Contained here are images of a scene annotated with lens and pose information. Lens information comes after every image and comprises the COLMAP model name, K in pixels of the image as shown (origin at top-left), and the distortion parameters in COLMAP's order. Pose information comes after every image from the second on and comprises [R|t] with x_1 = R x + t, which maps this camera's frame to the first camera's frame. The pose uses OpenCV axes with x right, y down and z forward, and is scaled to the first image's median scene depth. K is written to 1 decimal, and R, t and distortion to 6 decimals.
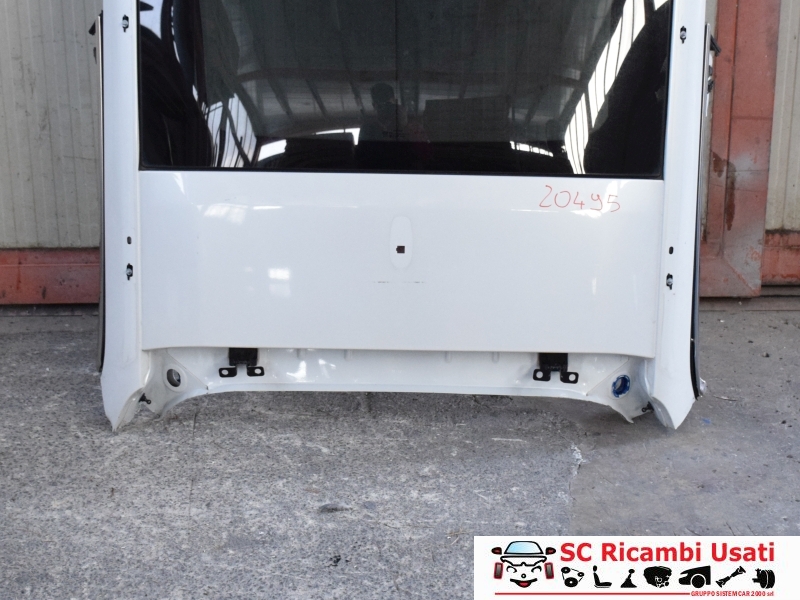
lens RADIAL K [[1687.4, 0, 400.0], [0, 1687.4, 300.0], [0, 0, 1]] dist [0.006748, -0.155139]
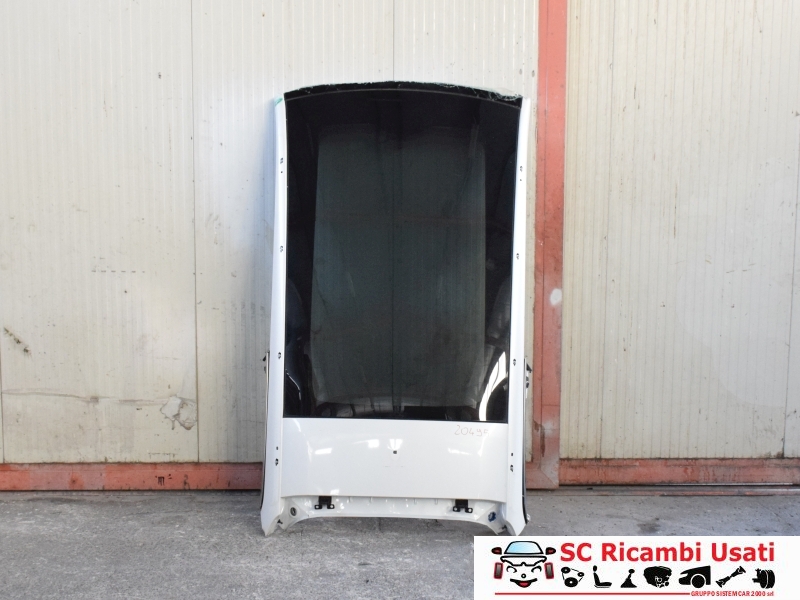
lens RADIAL K [[1025.2, 0, 400.0], [0, 1025.2, 300.0], [0, 0, 1]] dist [-0.007190, -0.009886]
pose [[0.999852, 0.009534, 0.014328, -0.014533], [-0.005401, 0.964296, -0.264770, 0.136634], [-0.016341, 0.264653, 0.964205, -0.398610]]
